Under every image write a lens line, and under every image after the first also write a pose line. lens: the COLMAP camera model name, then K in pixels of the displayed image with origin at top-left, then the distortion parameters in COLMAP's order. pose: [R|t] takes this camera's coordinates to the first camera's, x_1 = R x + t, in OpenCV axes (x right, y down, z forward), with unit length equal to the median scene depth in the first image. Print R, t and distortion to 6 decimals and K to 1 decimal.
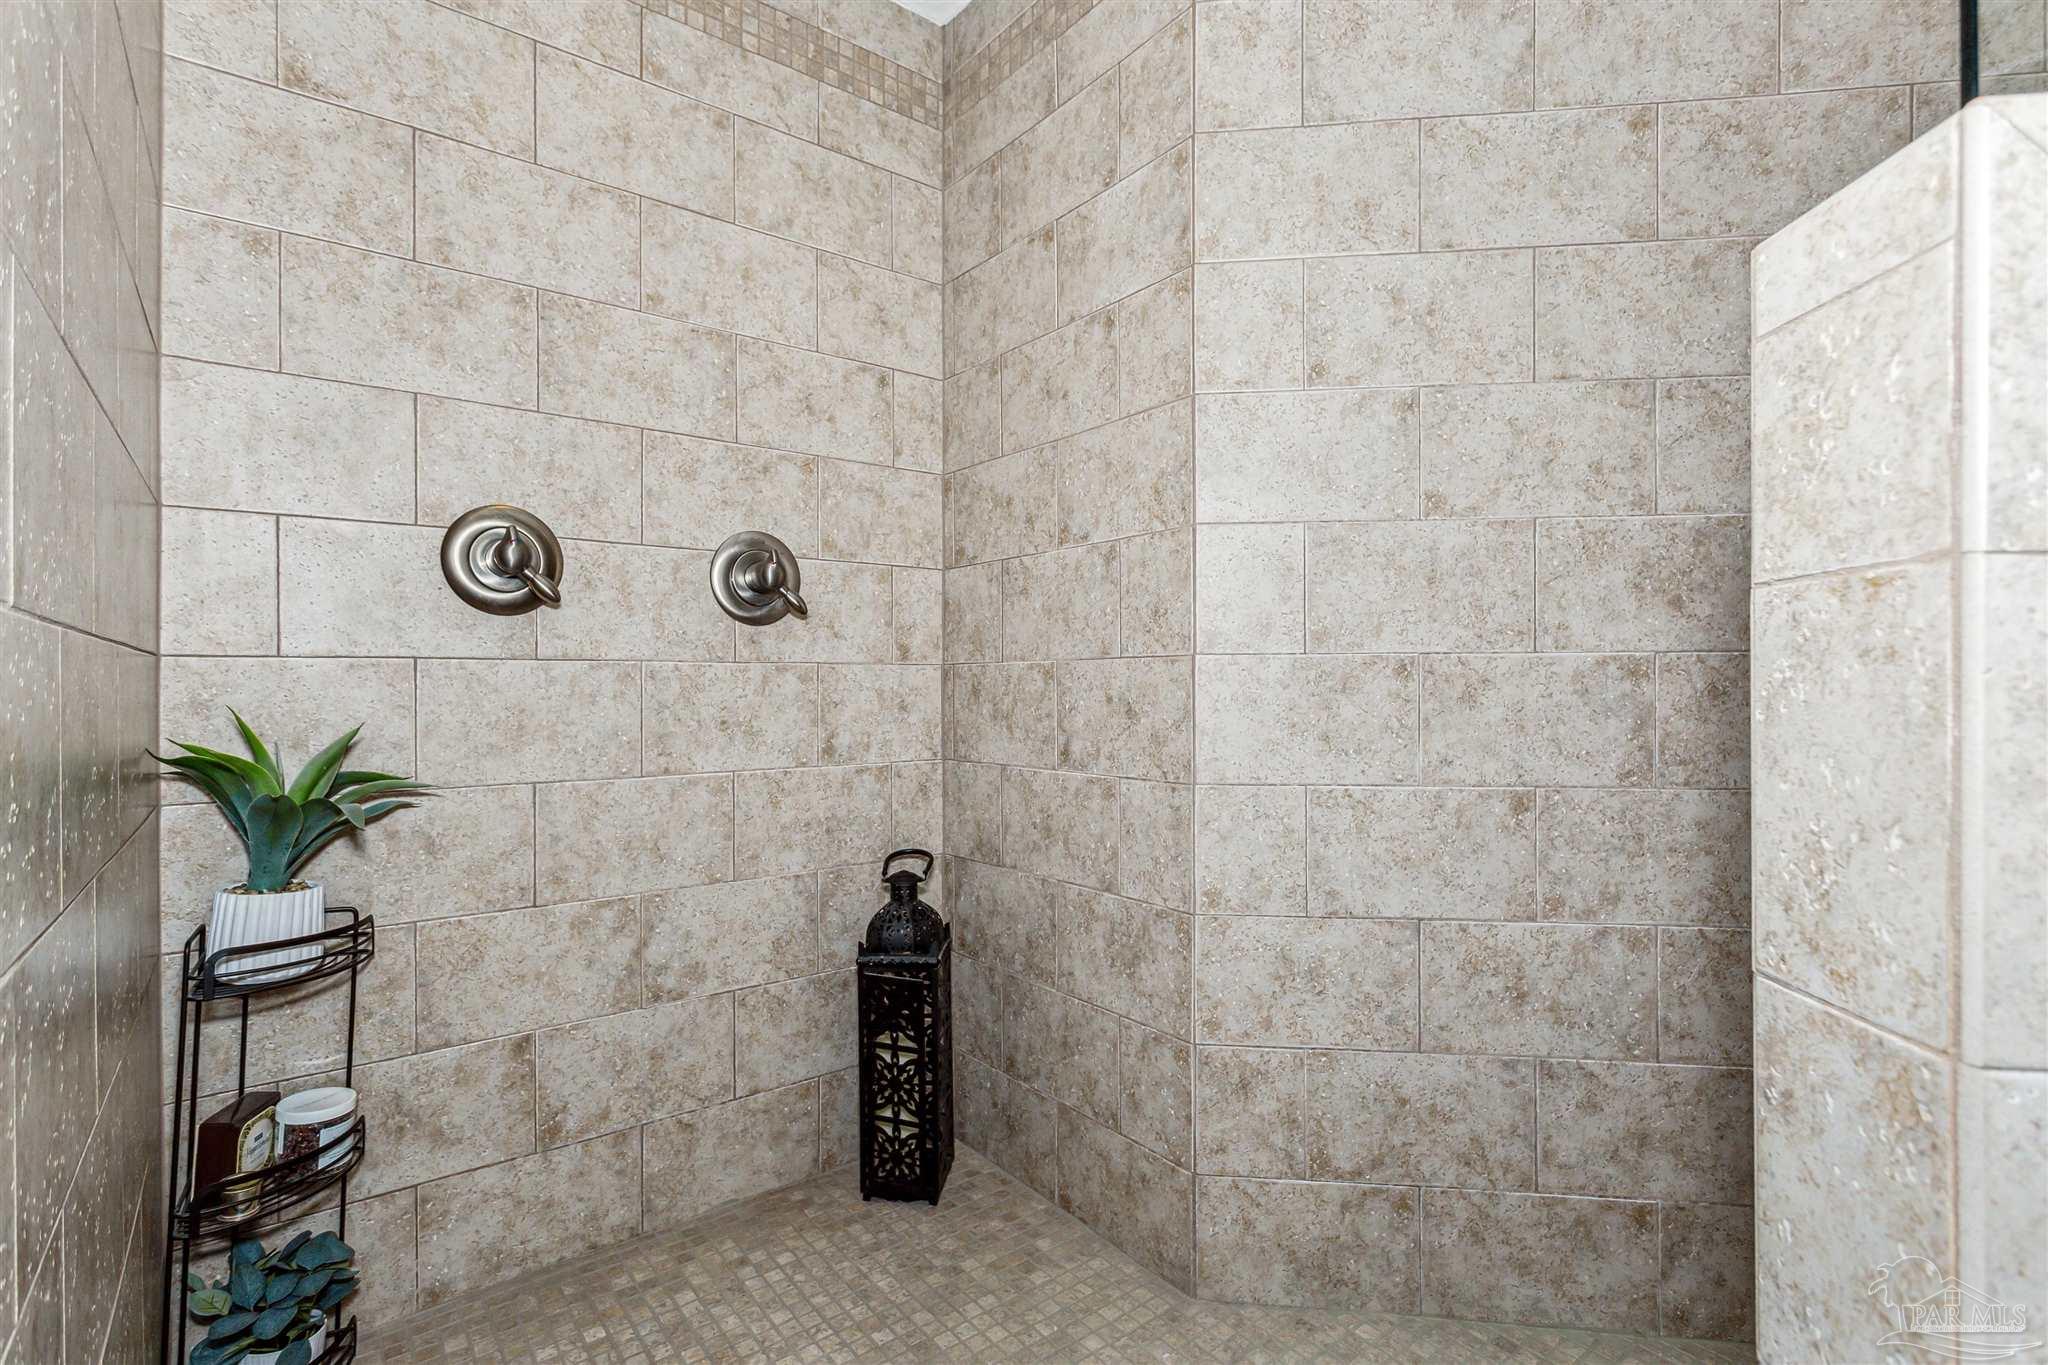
lens RADIAL K [[968.3, 0, 1026.1], [0, 968.3, 682.6], [0, 0, 1]] dist [-0.000667, 0.000934]
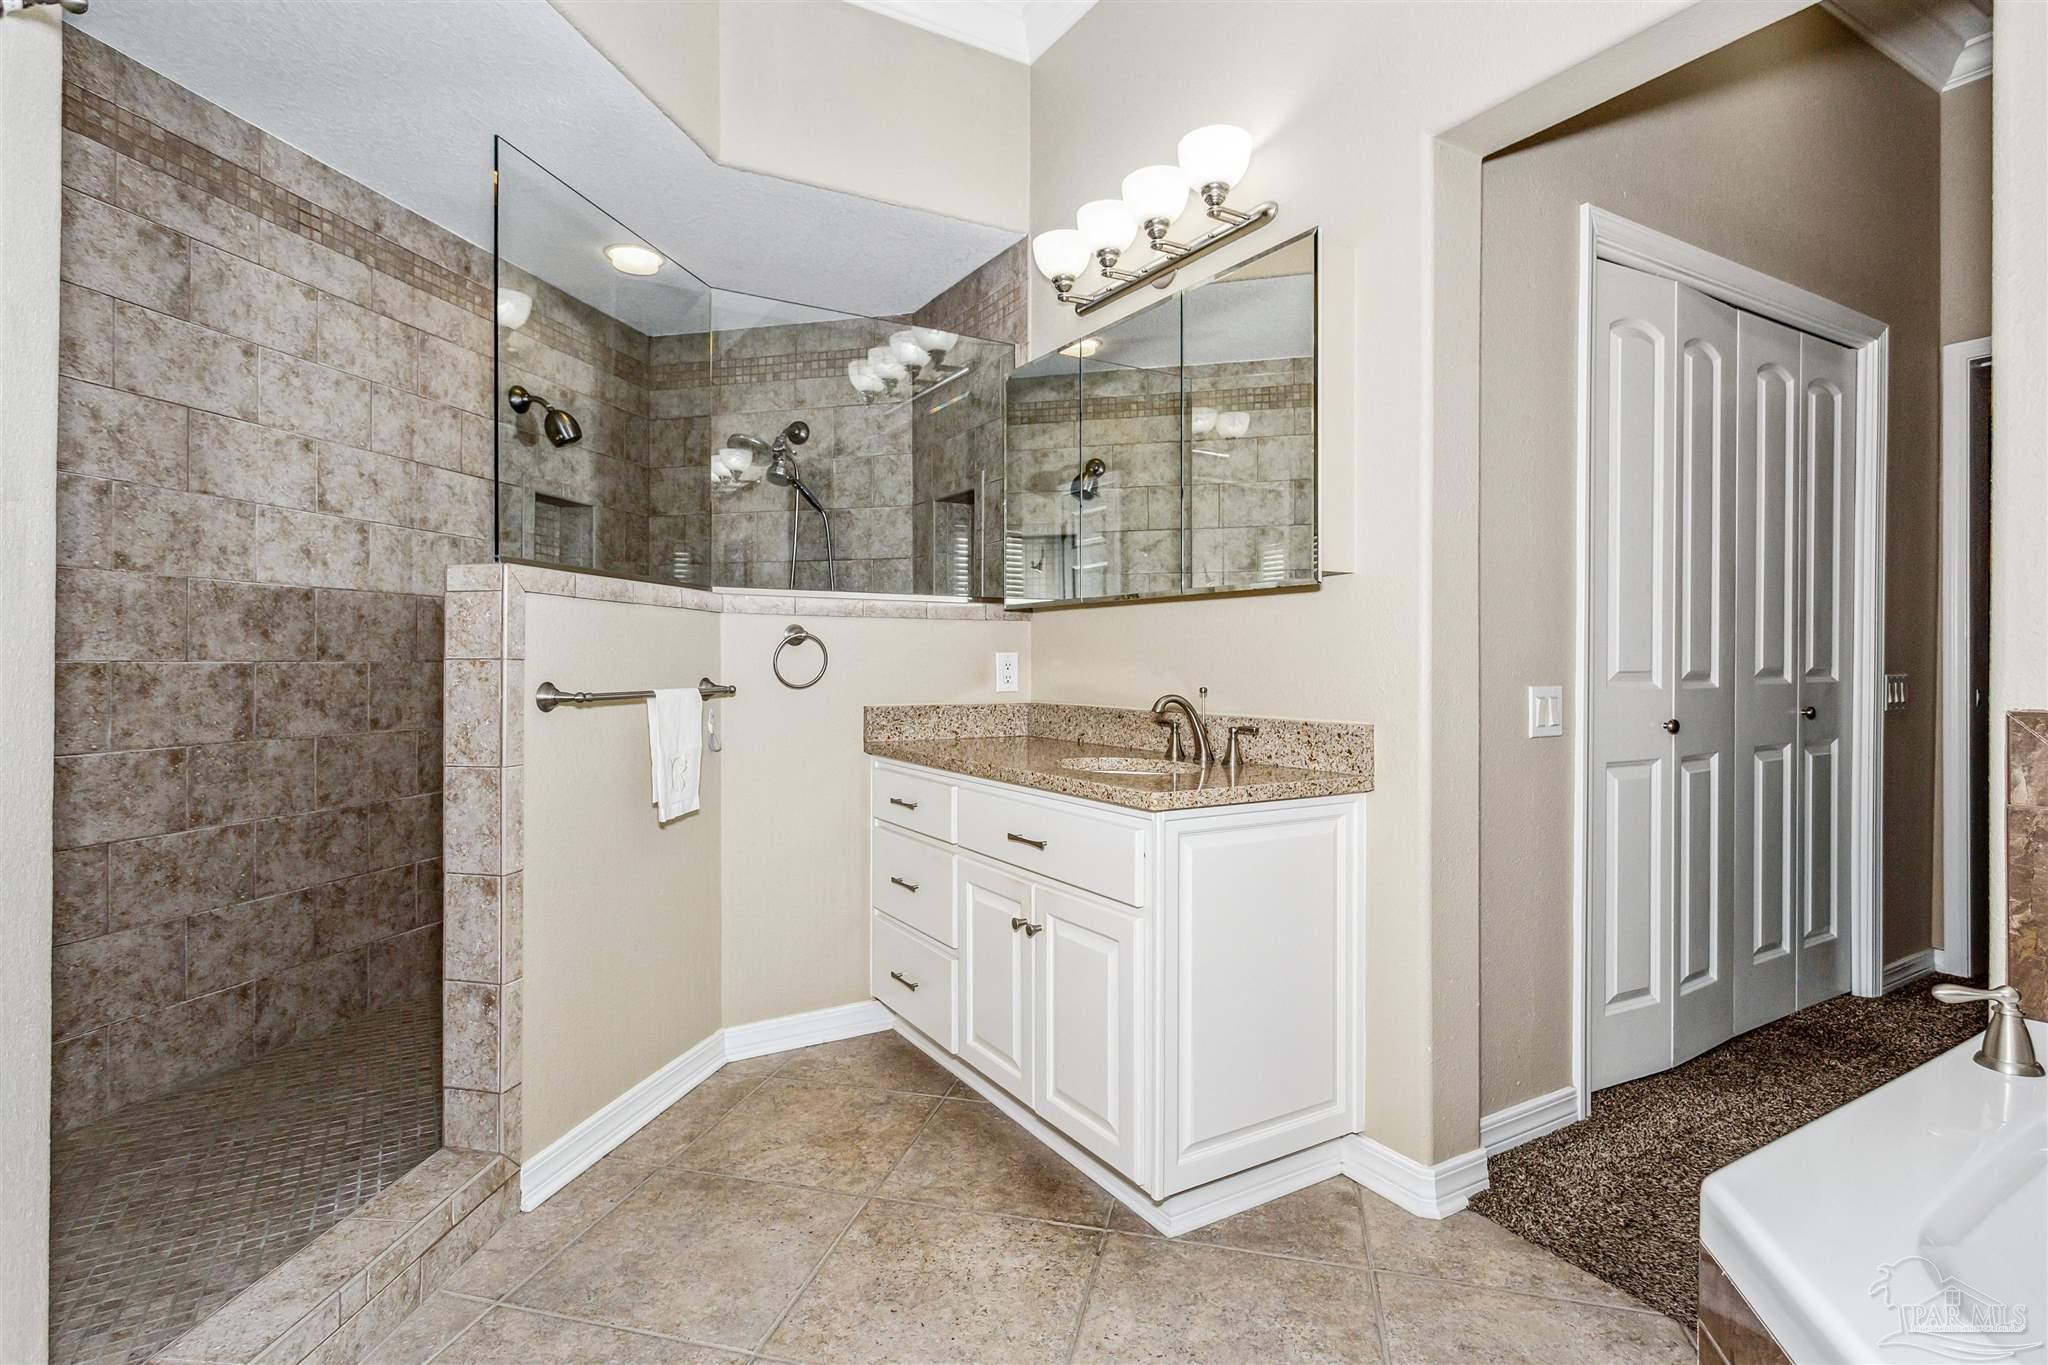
lens RADIAL K [[968.3, 0, 984.0], [0, 968.3, 661.6], [0, 0, 1]] dist [-0.000667, 0.000934]
pose [[0.121930, 0.005607, 0.992523, -0.891765], [-0.003896, 0.999979, -0.005171, -0.027588], [-0.992531, -0.003236, 0.121949, -0.494550]]
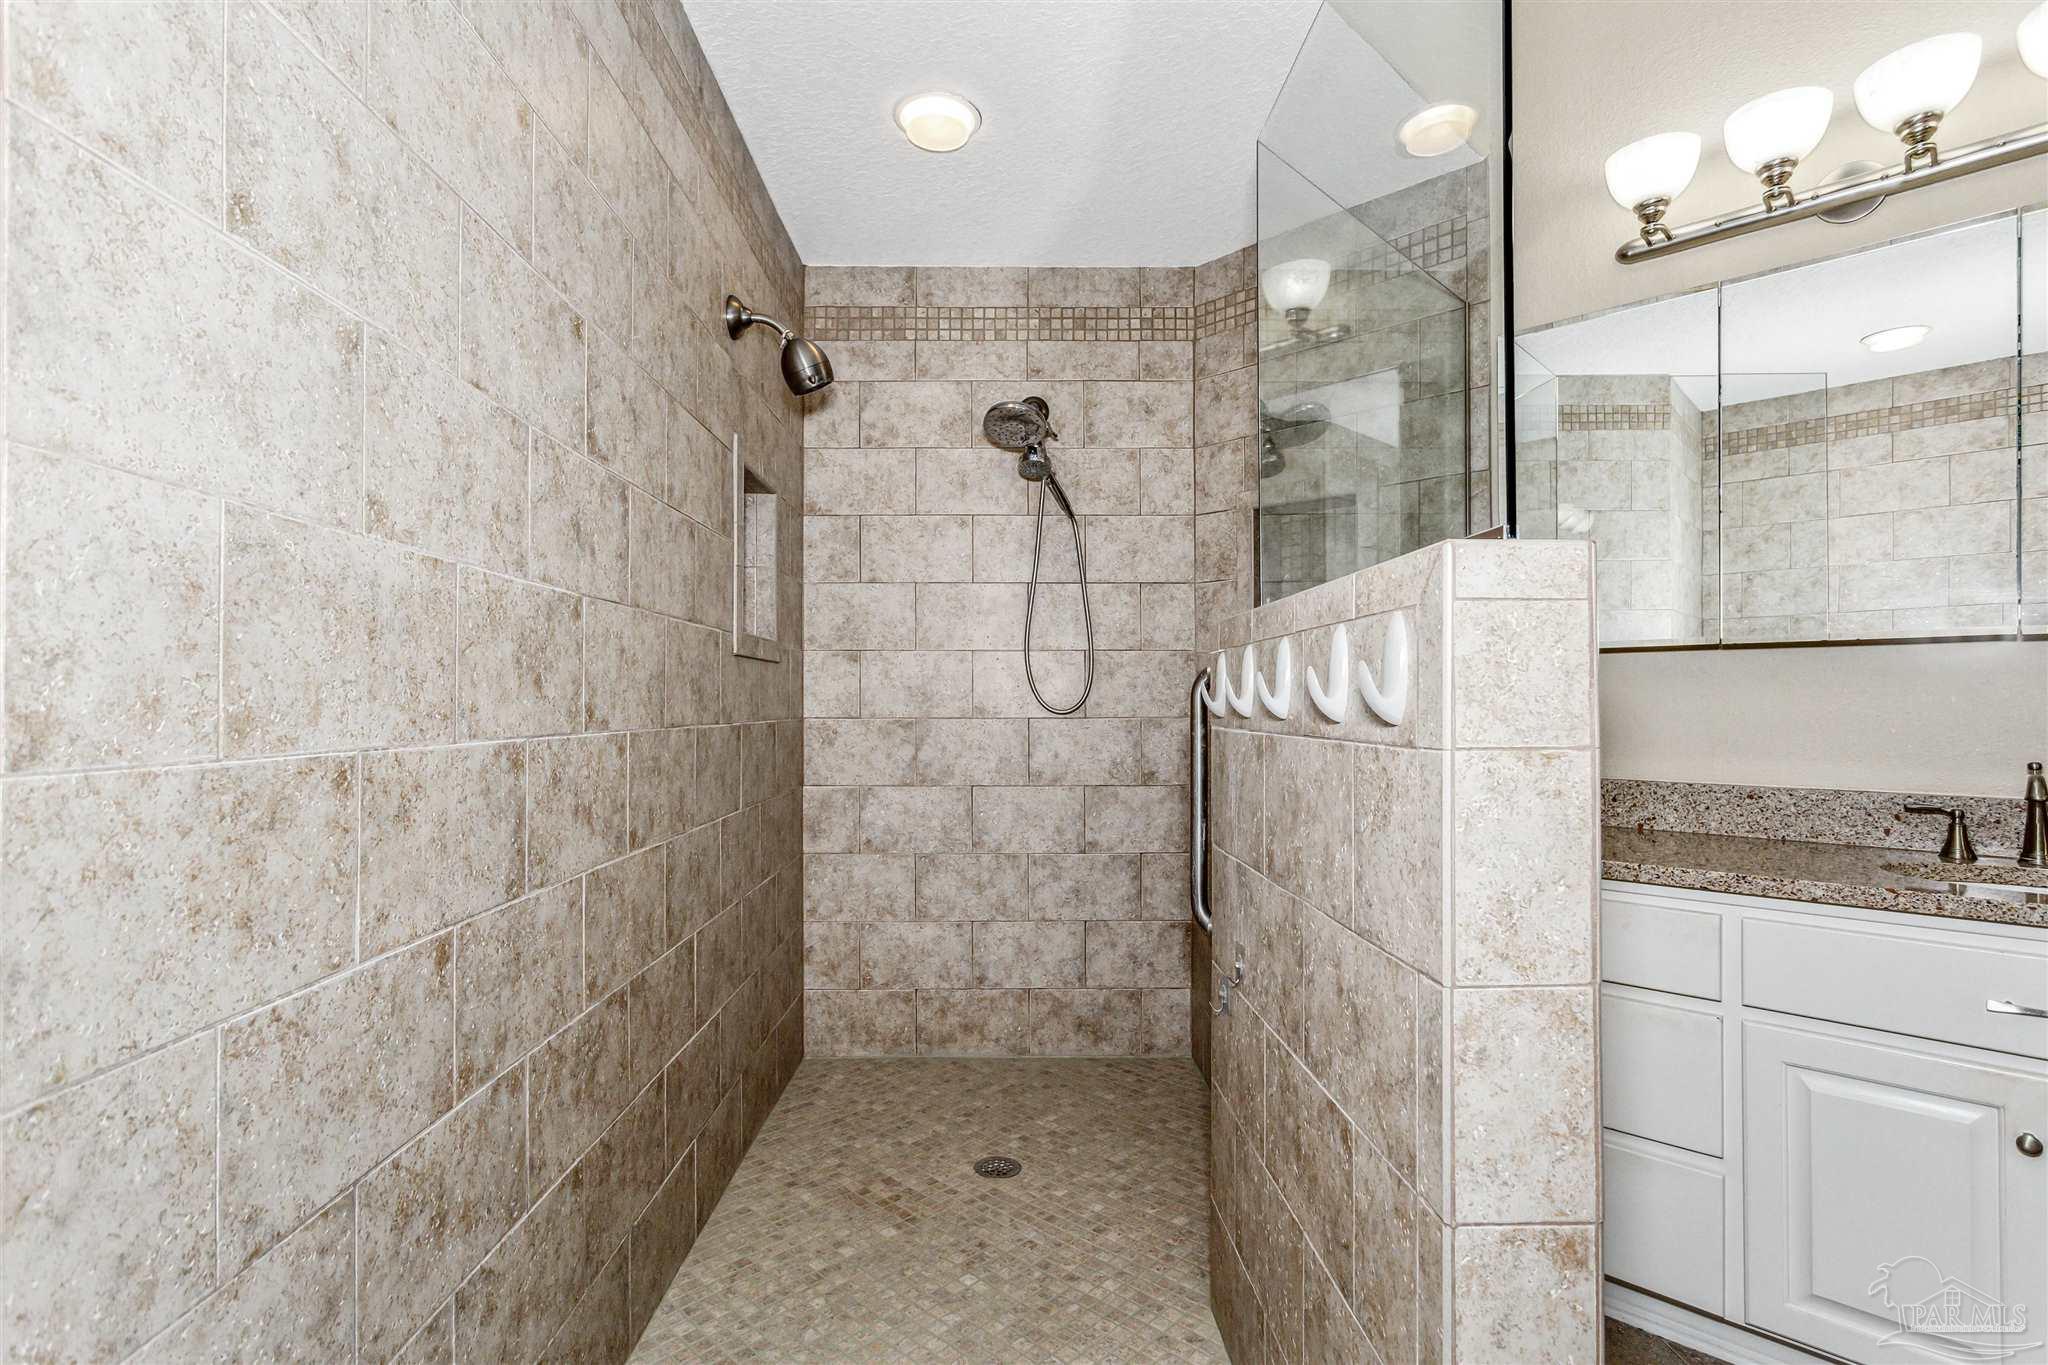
lens RADIAL K [[968.3, 0, 1022.6], [0, 968.3, 700.9], [0, 0, 1]] dist [-0.000667, 0.000934]
pose [[-0.130099, 0.007819, 0.991470, -0.262892], [-0.000434, 0.999968, -0.007943, -0.057718], [-0.991501, -0.001463, -0.130091, 0.664882]]
